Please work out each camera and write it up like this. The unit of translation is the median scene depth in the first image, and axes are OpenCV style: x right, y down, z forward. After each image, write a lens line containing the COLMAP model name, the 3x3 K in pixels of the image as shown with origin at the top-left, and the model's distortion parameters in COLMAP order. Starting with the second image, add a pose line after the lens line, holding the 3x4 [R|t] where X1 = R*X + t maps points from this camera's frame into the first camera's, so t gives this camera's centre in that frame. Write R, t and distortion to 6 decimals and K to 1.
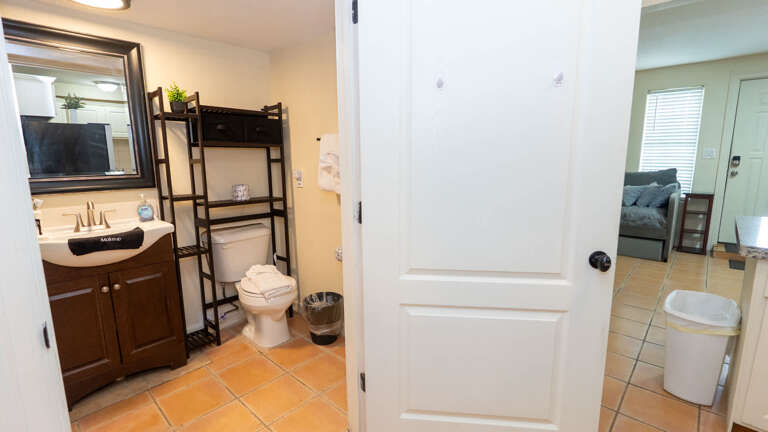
lens RADIAL K [[360.0, 0, 385.3], [0, 360.0, 217.6], [0, 0, 1]] dist [-0.001922, -0.000899]
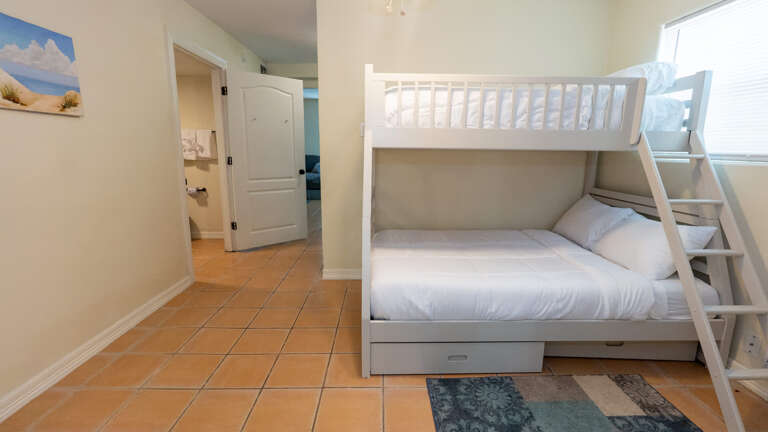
lens RADIAL K [[360.0, 0, 385.3], [0, 360.0, 216.6], [0, 0, 1]] dist [-0.001922, -0.000899]
pose [[0.736377, -0.110736, 0.667448, -0.342614], [0.094356, 0.993683, 0.060761, 0.110182], [-0.669960, 0.018234, 0.742174, -0.613968]]
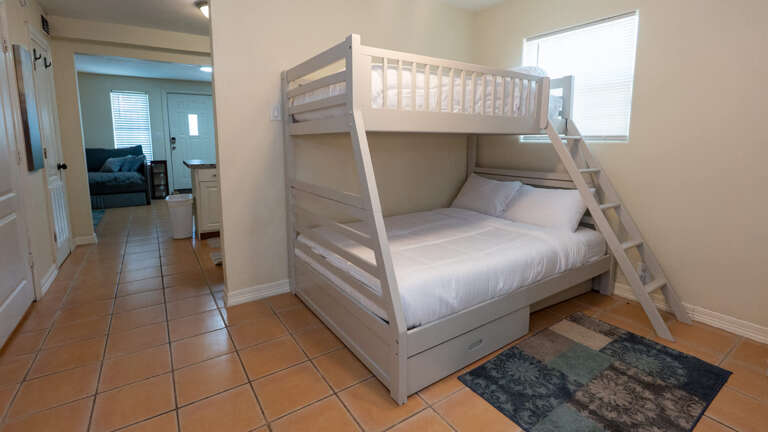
lens RADIAL K [[360.0, 0, 391.8], [0, 360.0, 184.5], [0, 0, 1]] dist [-0.001922, -0.000899]
pose [[0.240590, -0.111224, 0.964233, -0.420094], [0.158131, 0.984632, 0.074122, 0.081527], [-0.957659, 0.134642, 0.254480, -0.375833]]
